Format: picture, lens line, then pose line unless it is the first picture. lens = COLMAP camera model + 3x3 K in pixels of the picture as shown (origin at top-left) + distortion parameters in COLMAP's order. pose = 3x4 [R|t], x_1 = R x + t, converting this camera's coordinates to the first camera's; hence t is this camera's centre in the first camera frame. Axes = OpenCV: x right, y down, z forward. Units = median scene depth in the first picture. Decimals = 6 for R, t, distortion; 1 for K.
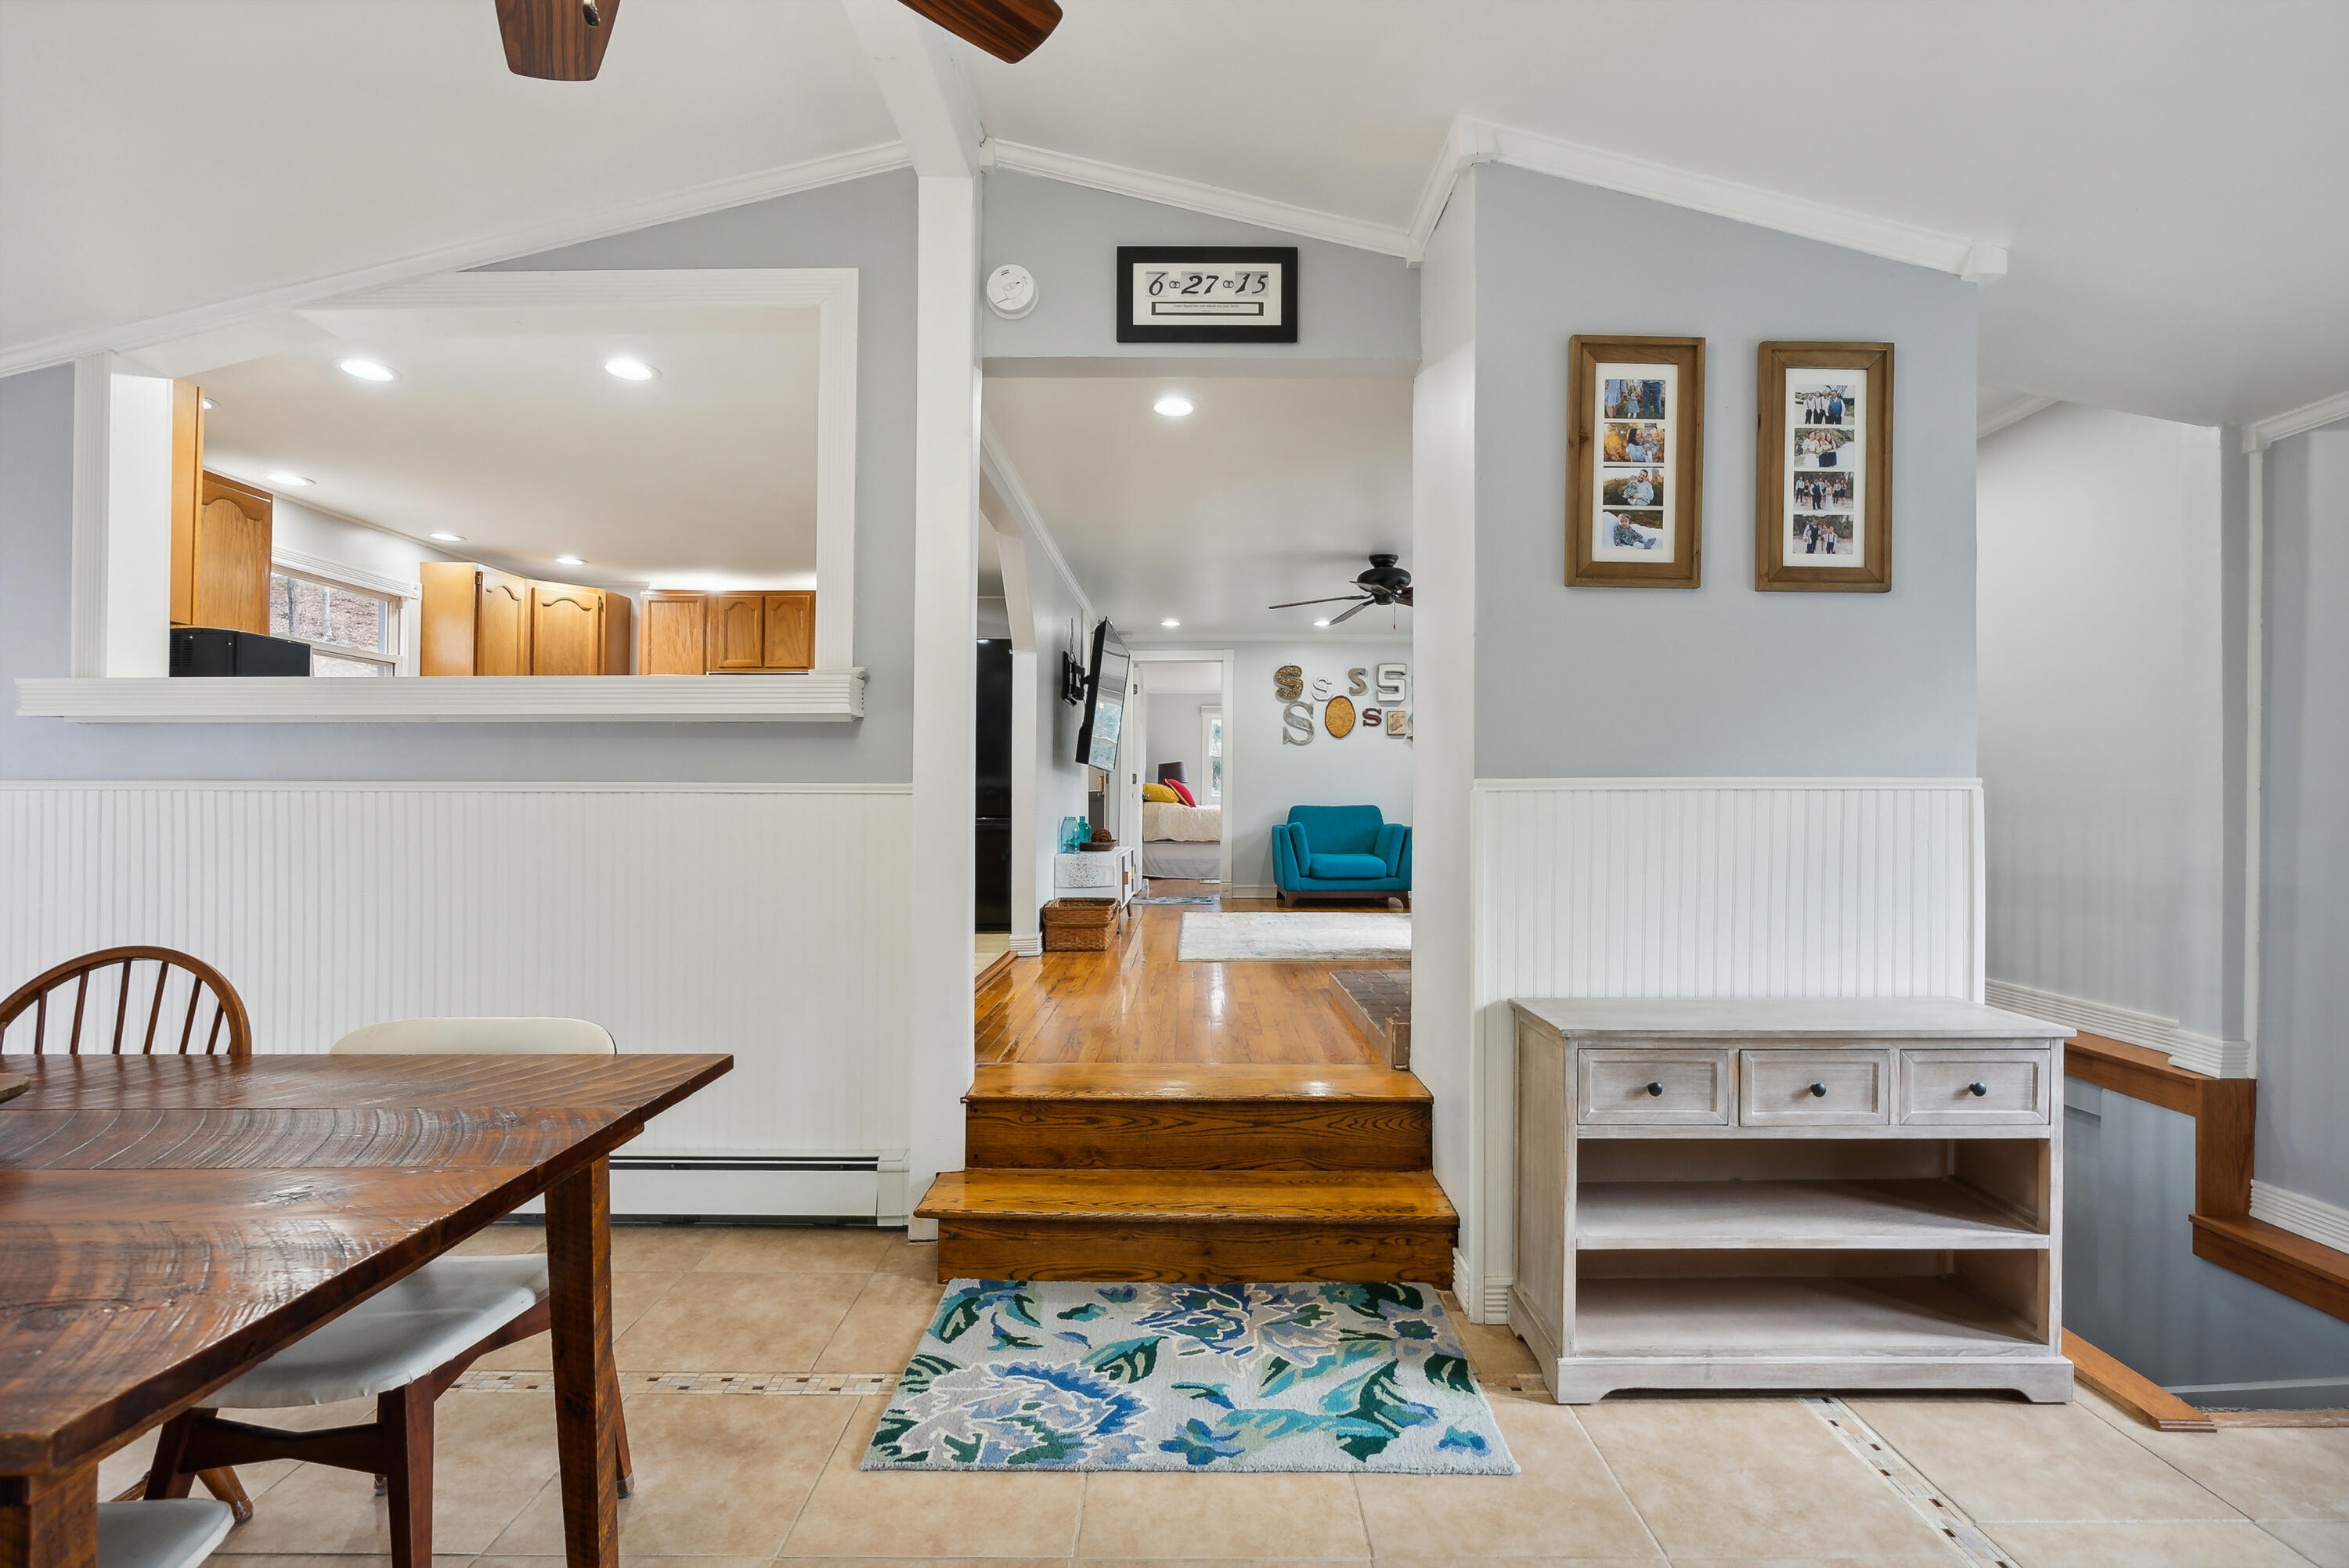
lens RADIAL K [[1080.5, 0, 1187.6], [0, 1080.5, 802.3], [0, 0, 1]] dist [-0.004018, 0.000029]
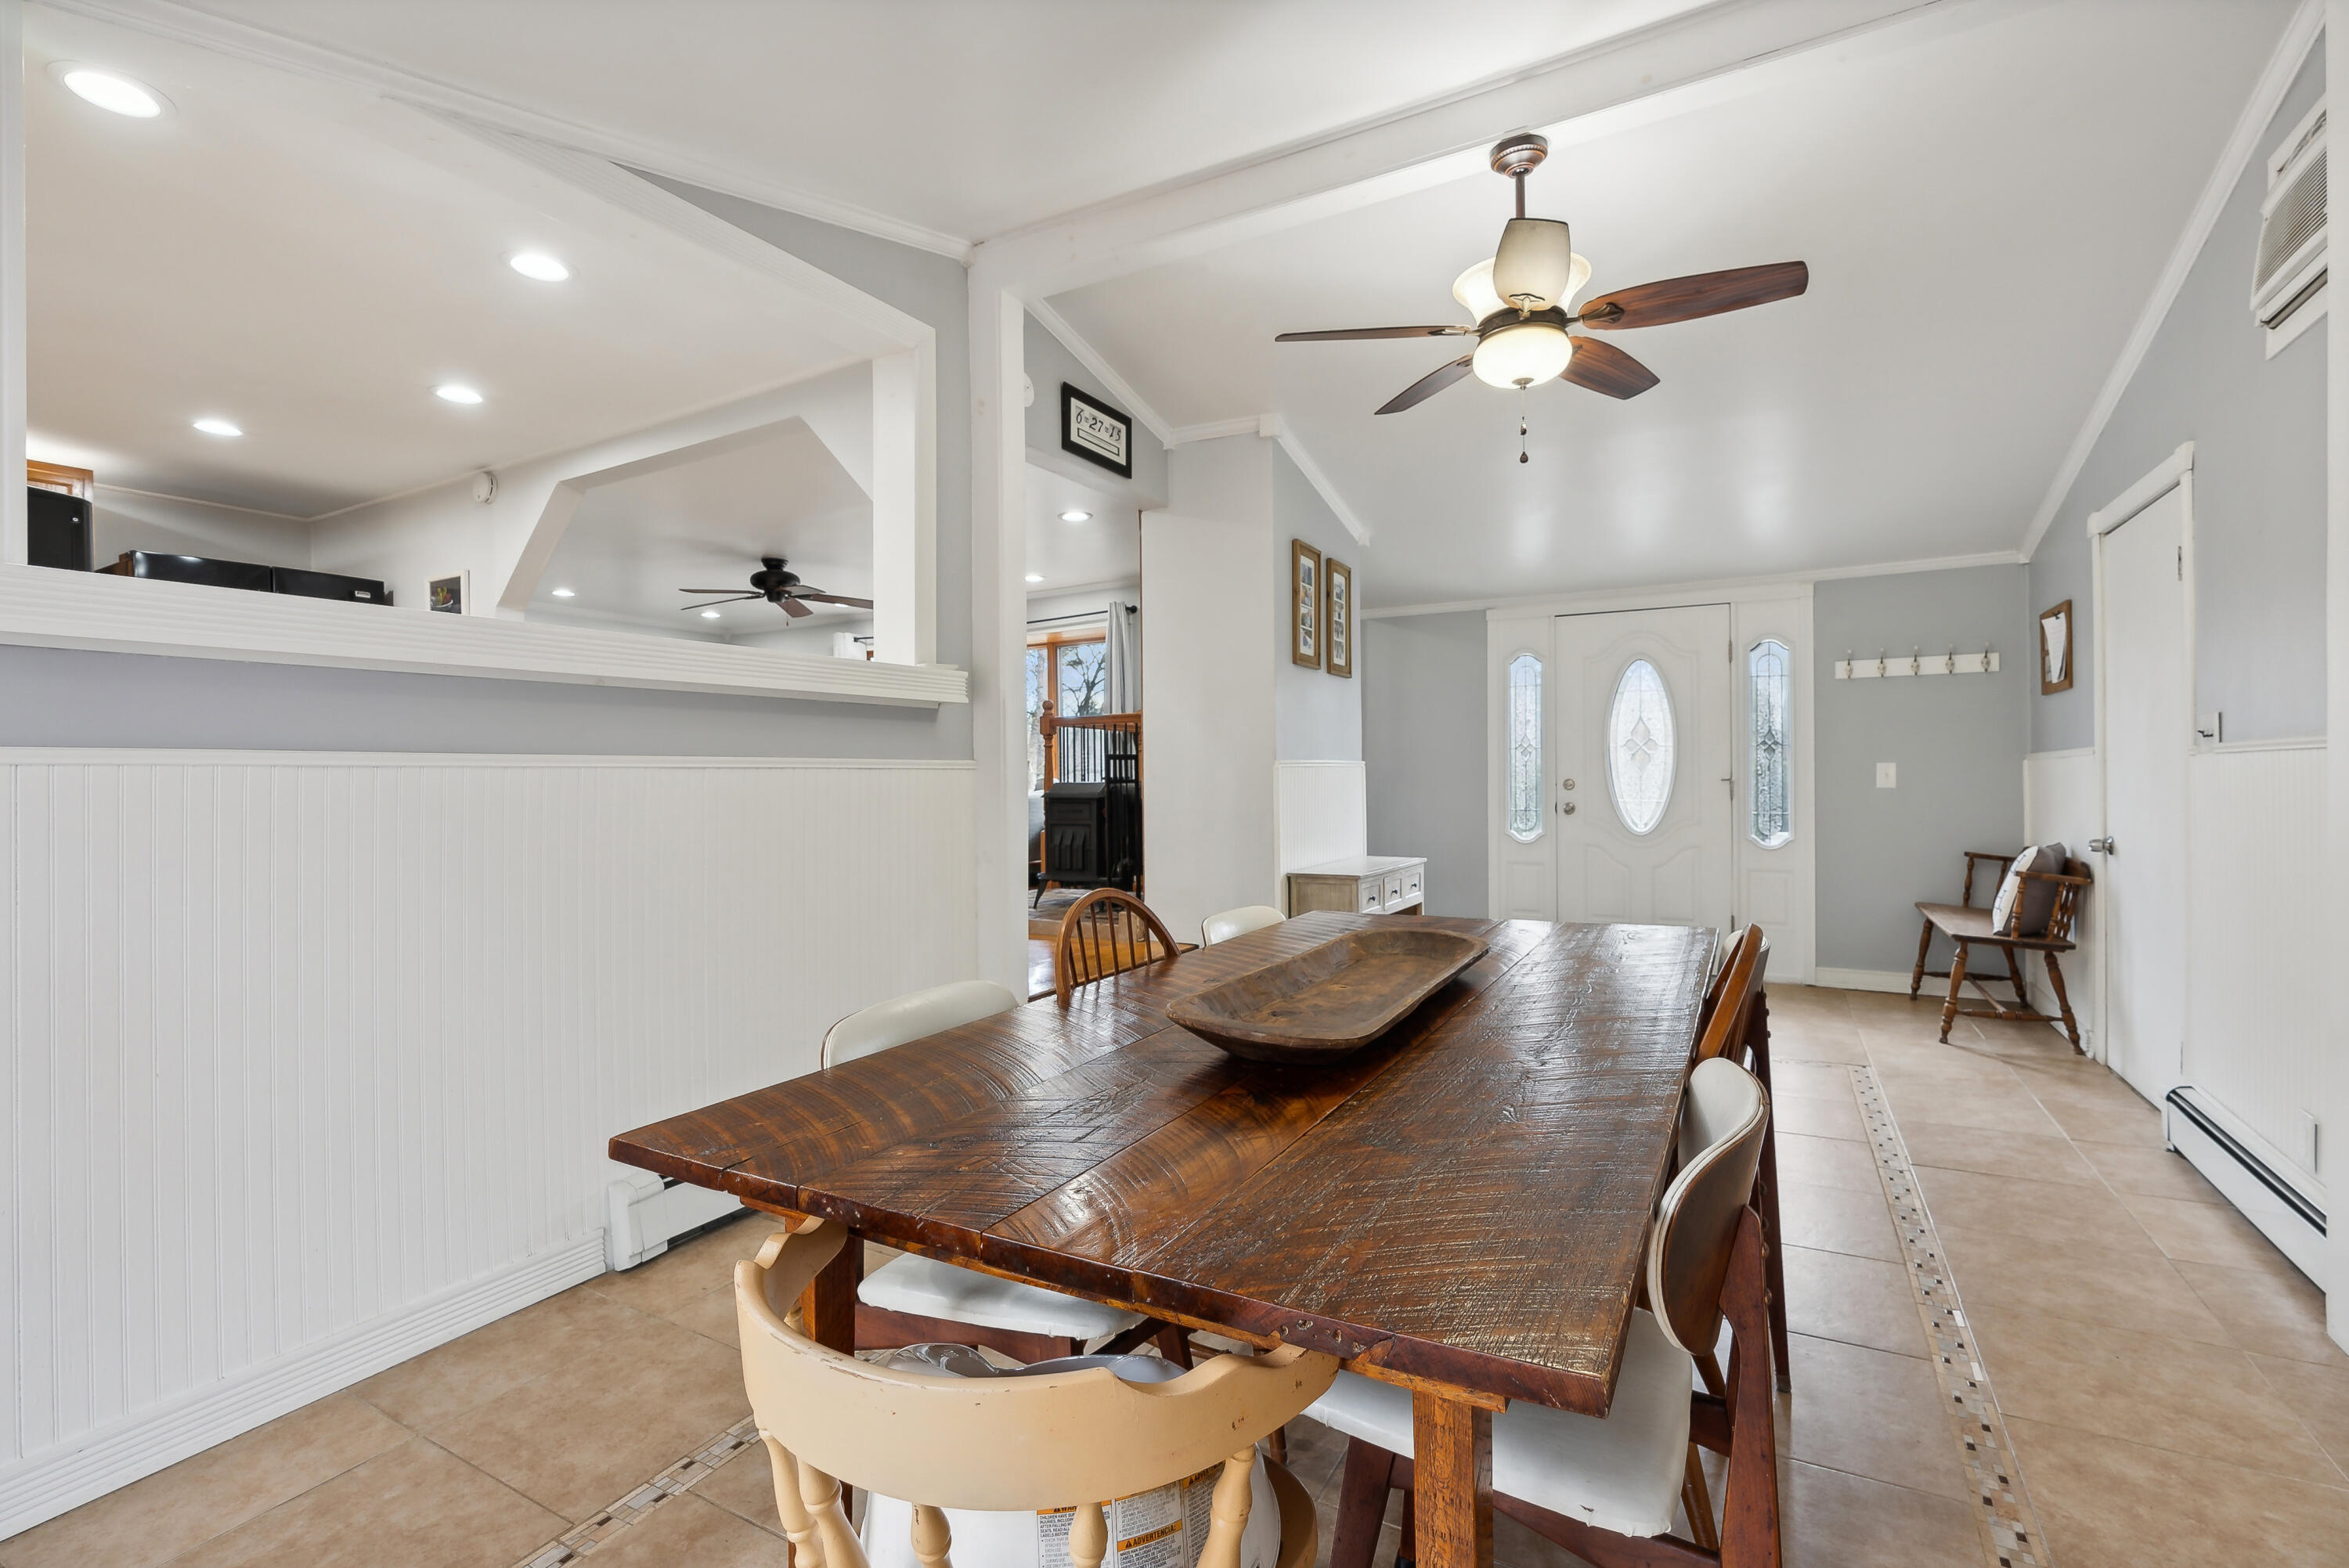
lens RADIAL K [[1078.6, 0, 1181.3], [0, 1078.6, 795.3], [0, 0, 1]] dist [0.004423, 0.000707]
pose [[0.485020, -0.020979, 0.874251, -1.488594], [0.013199, 0.999774, 0.016668, 0.007250], [-0.874403, 0.003455, 0.485187, 0.217191]]
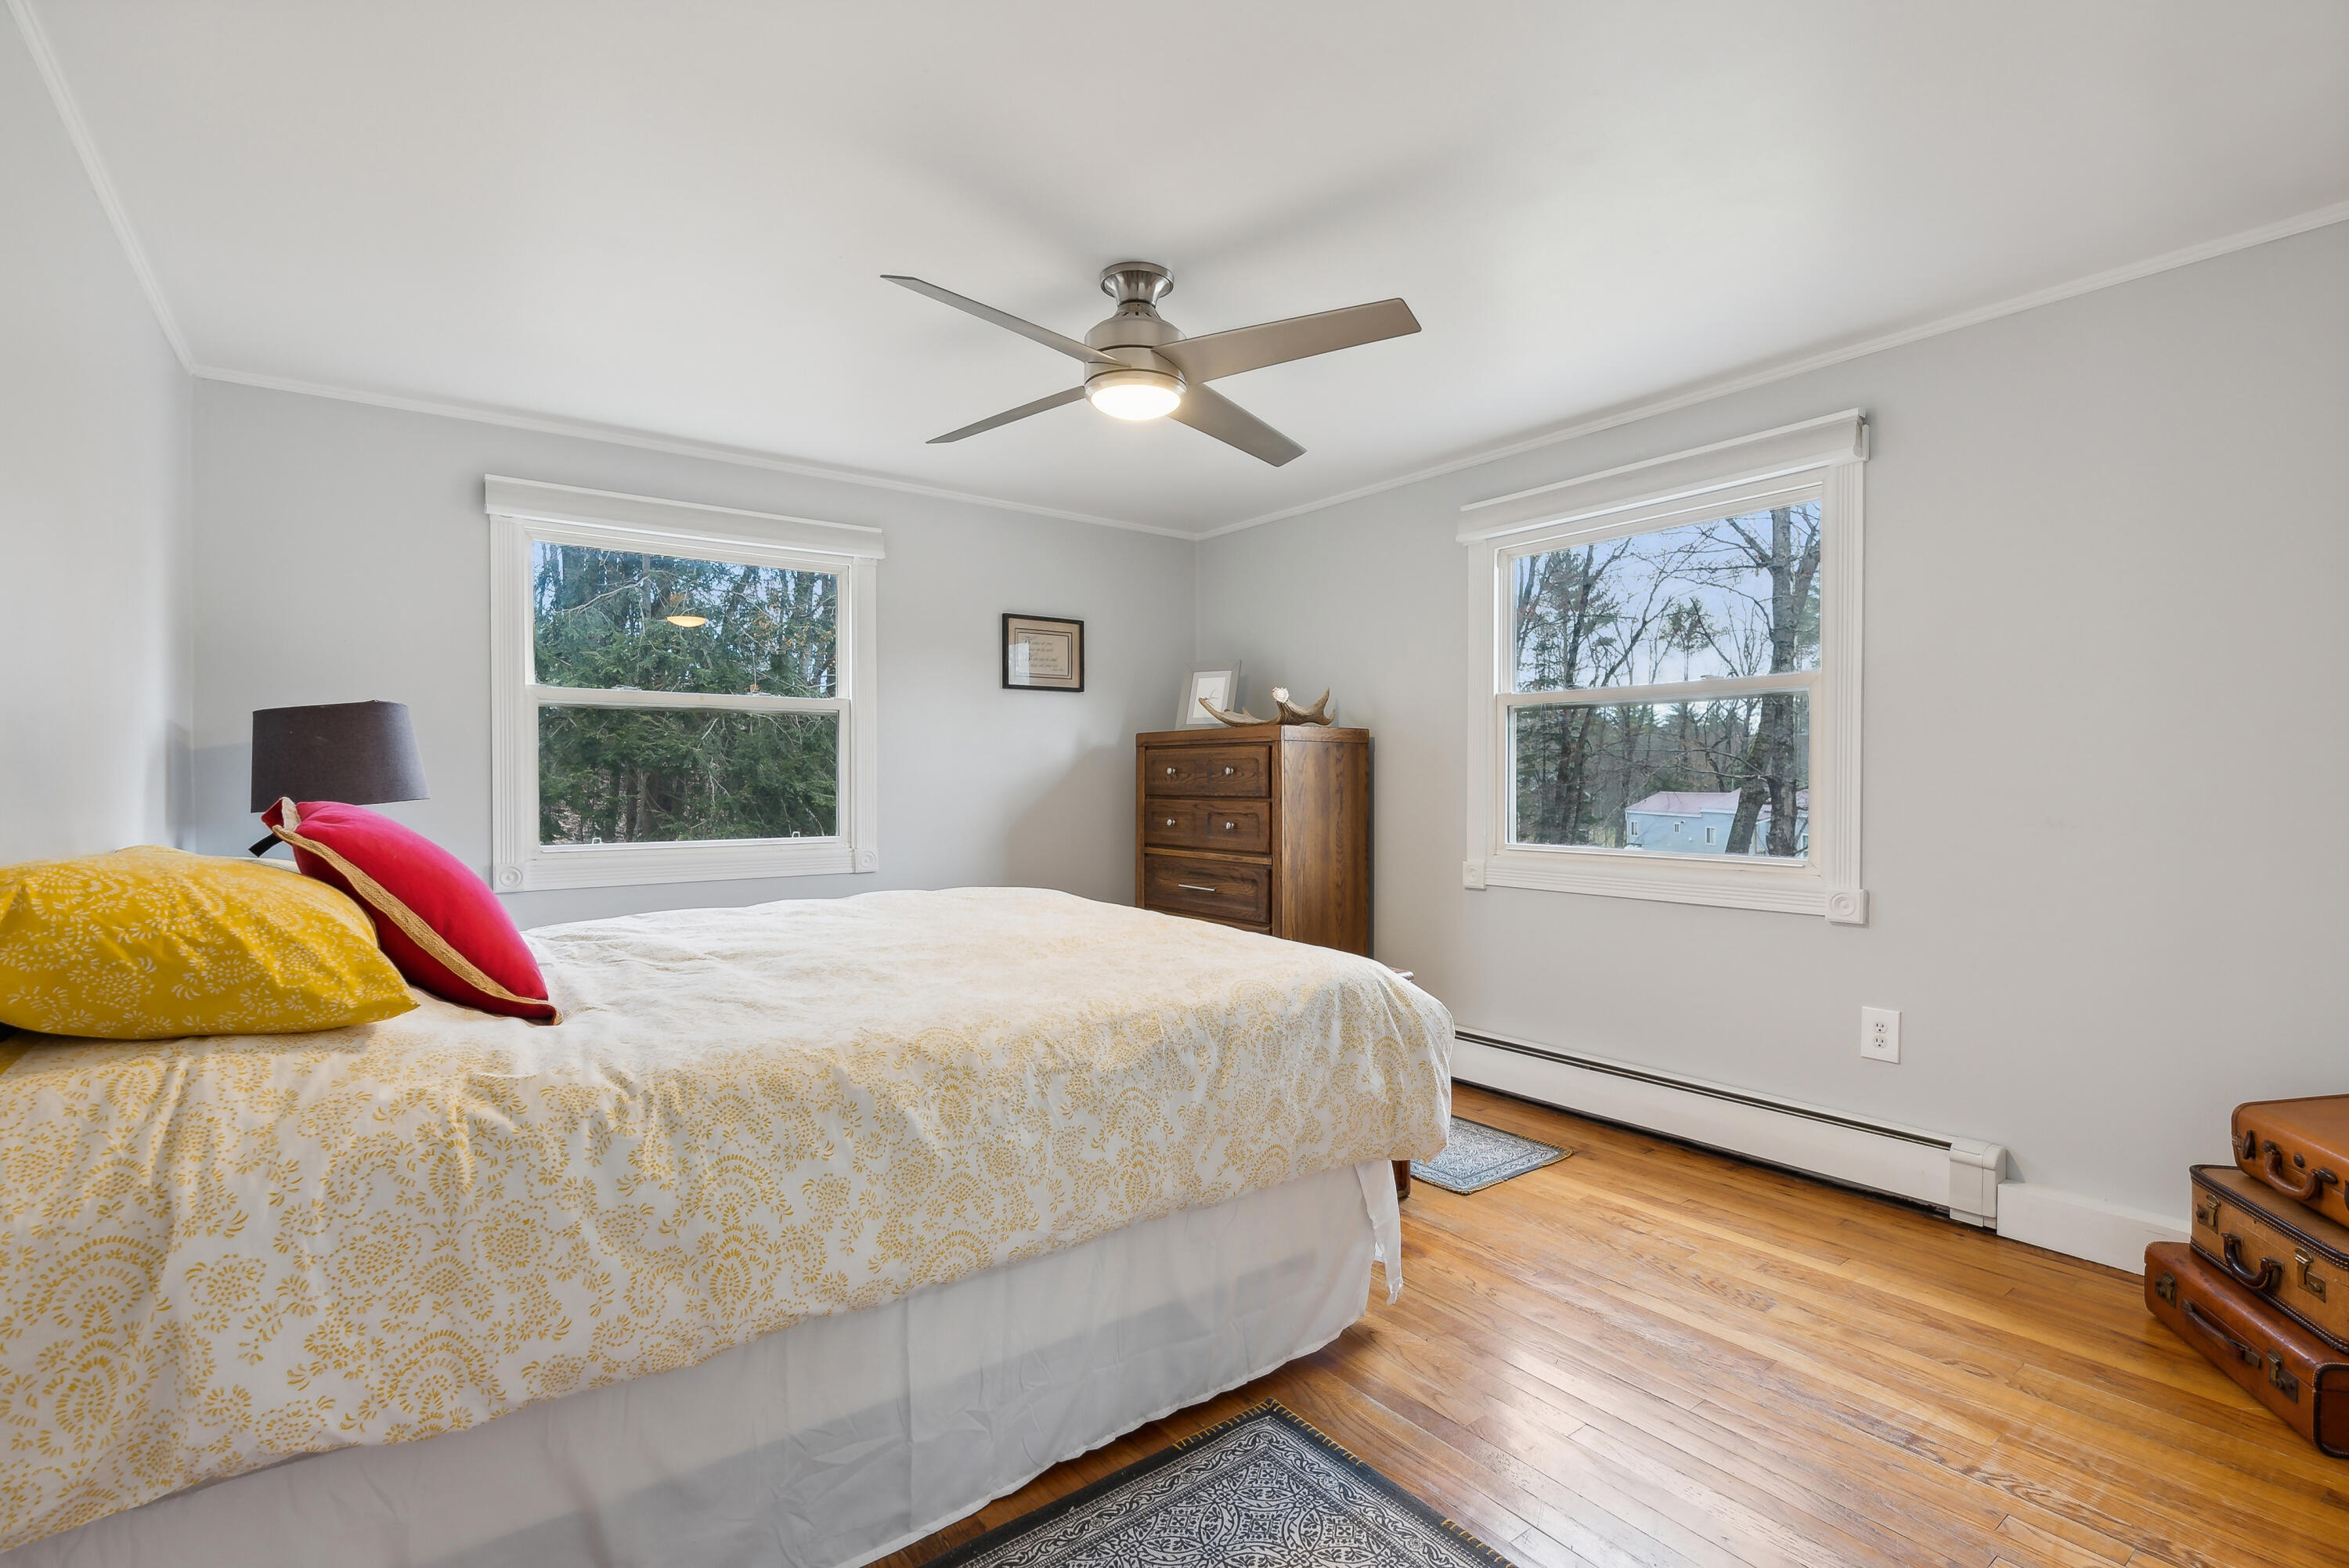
lens RADIAL K [[1080.5, 0, 1187.6], [0, 1080.5, 802.3], [0, 0, 1]] dist [-0.004018, 0.000029]
pose [[0.794244, -0.018248, 0.607324, -0.046798], [0.004897, 0.999709, 0.023632, -0.123323], [-0.607579, -0.015795, 0.794102, 4.172365]]
